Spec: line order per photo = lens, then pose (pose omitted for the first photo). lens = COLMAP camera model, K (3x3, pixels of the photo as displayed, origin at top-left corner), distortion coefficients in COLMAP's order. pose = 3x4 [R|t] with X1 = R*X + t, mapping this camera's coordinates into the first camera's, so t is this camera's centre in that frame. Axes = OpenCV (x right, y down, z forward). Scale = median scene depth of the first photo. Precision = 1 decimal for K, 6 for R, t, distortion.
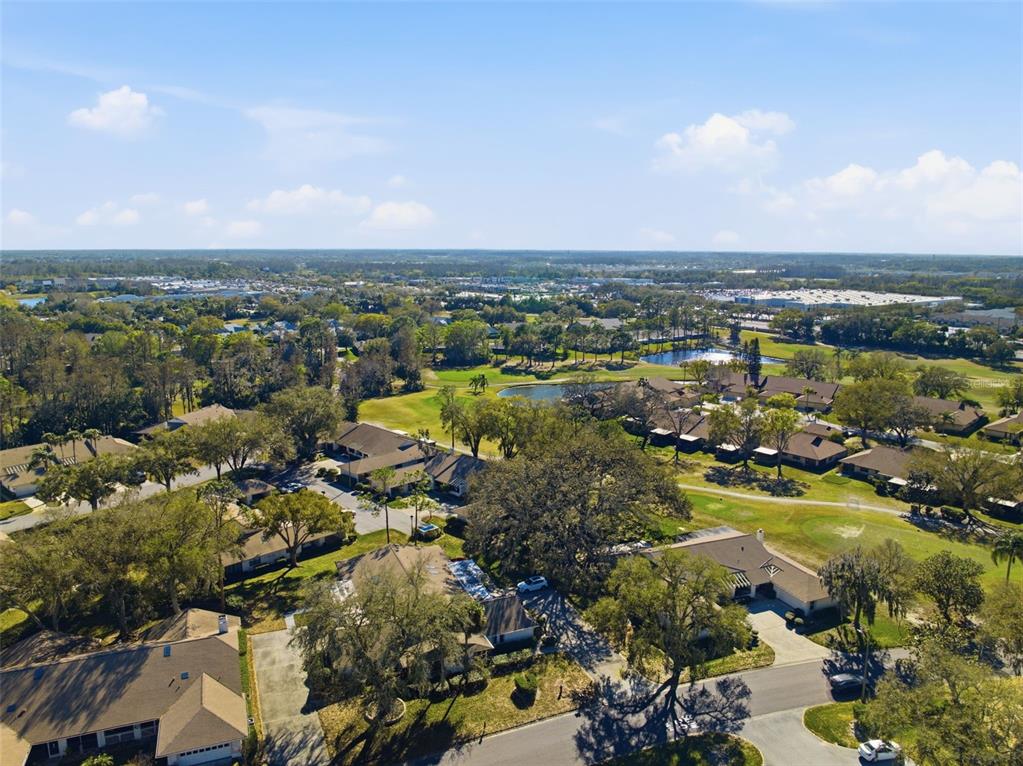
lens RADIAL K [[720.5, 0, 511.5], [0, 720.5, 383.0], [0, 0, 1]] dist [-0.020862, -0.058280]
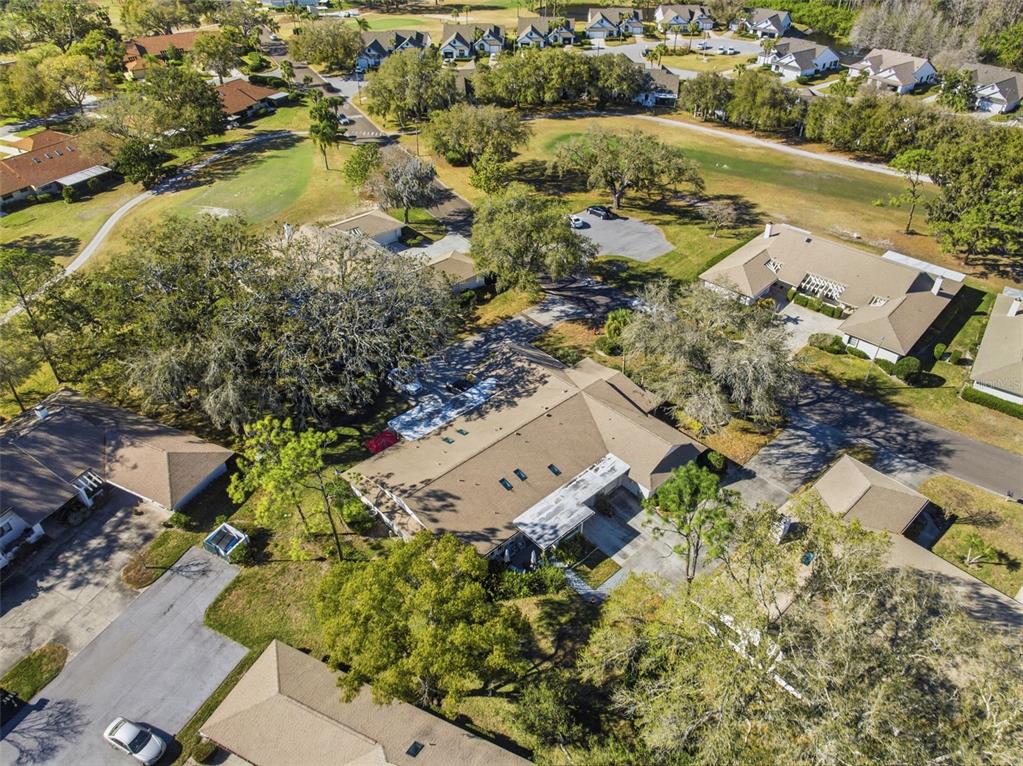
lens RADIAL K [[739.3, 0, 506.7], [0, 739.3, 381.3], [0, 0, 1]] dist [-0.047835, 0.028978]
pose [[-0.349256, -0.554855, 0.755087, -0.779795], [0.174562, 0.753198, 0.634209, -0.259473], [-0.920624, 0.353310, -0.166202, 1.333293]]
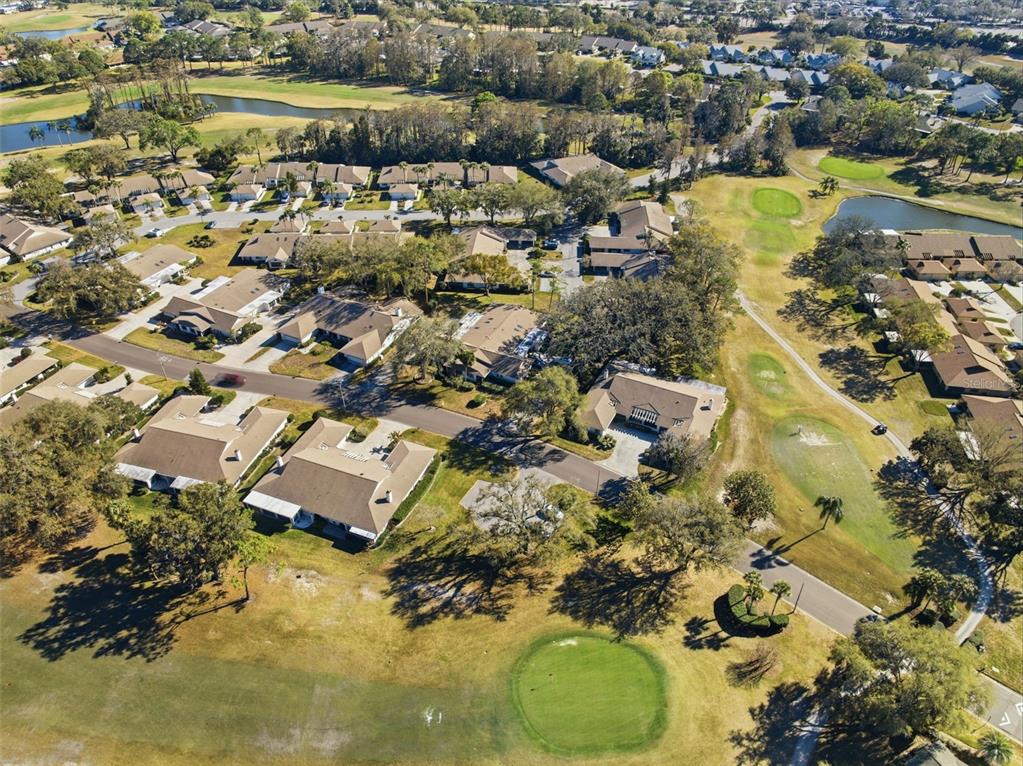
lens RADIAL K [[731.5, 0, 513.8], [0, 731.5, 379.8], [0, 0, 1]] dist [-0.052157, 0.023306]
pose [[0.663780, 0.438357, -0.606002, 1.259523], [-0.139649, 0.868632, 0.475370, -0.582937], [0.734775, -0.230914, 0.637797, -0.188797]]
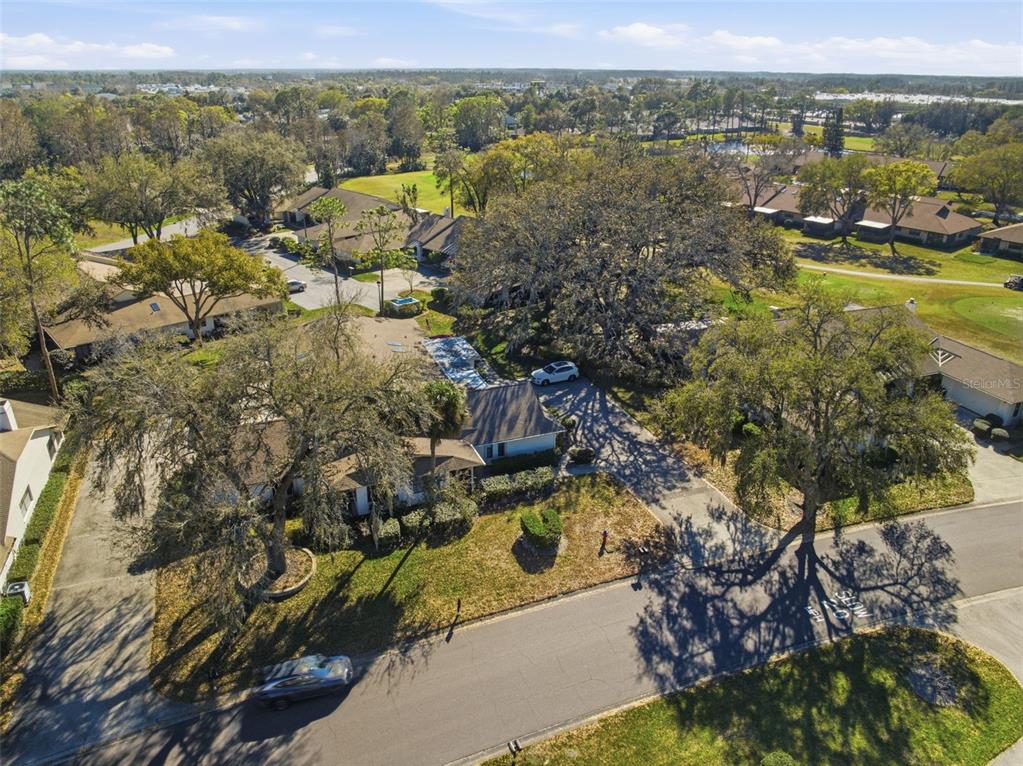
lens RADIAL K [[720.5, 0, 511.5], [0, 720.5, 383.0], [0, 0, 1]] dist [-0.041669, -0.000768]
pose [[0.999443, 0.013116, -0.030675, 0.013084], [-0.005867, 0.974246, 0.225412, 0.187812], [0.032841, -0.225107, 0.973780, 0.486070]]
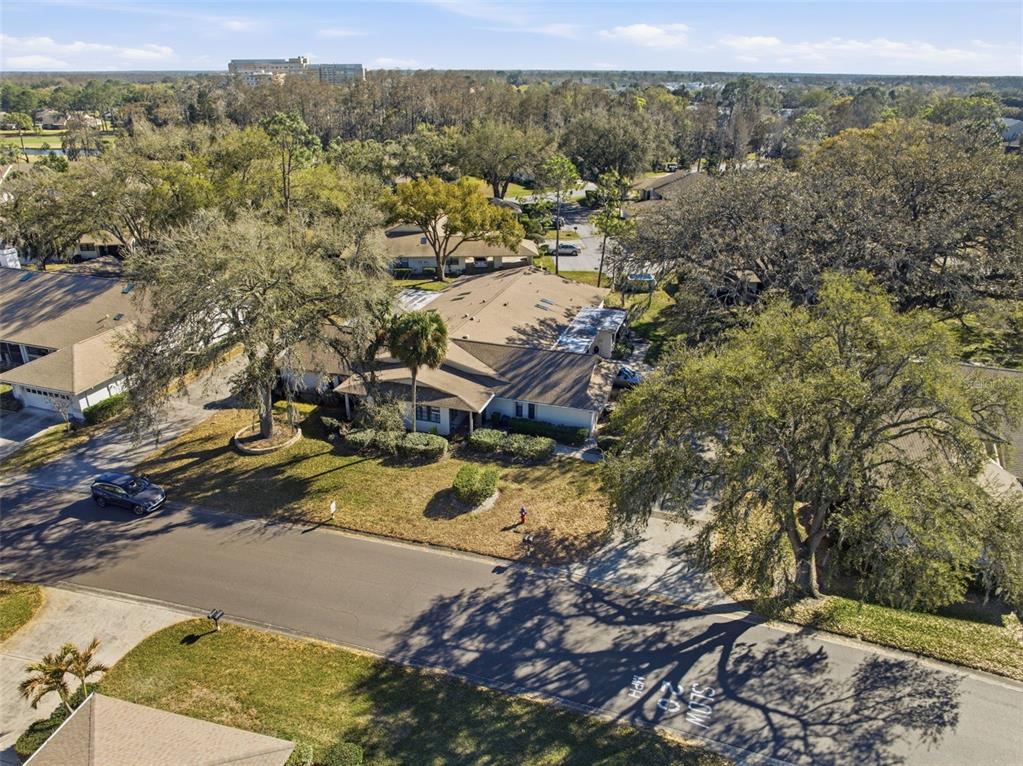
lens RADIAL K [[731.5, 0, 513.8], [0, 731.5, 379.8], [0, 0, 1]] dist [-0.052157, 0.023306]
pose [[0.761107, 0.254859, -0.596459, 0.335867], [-0.123295, 0.959652, 0.252716, 0.210581], [0.636801, -0.118804, 0.761821, 0.621345]]
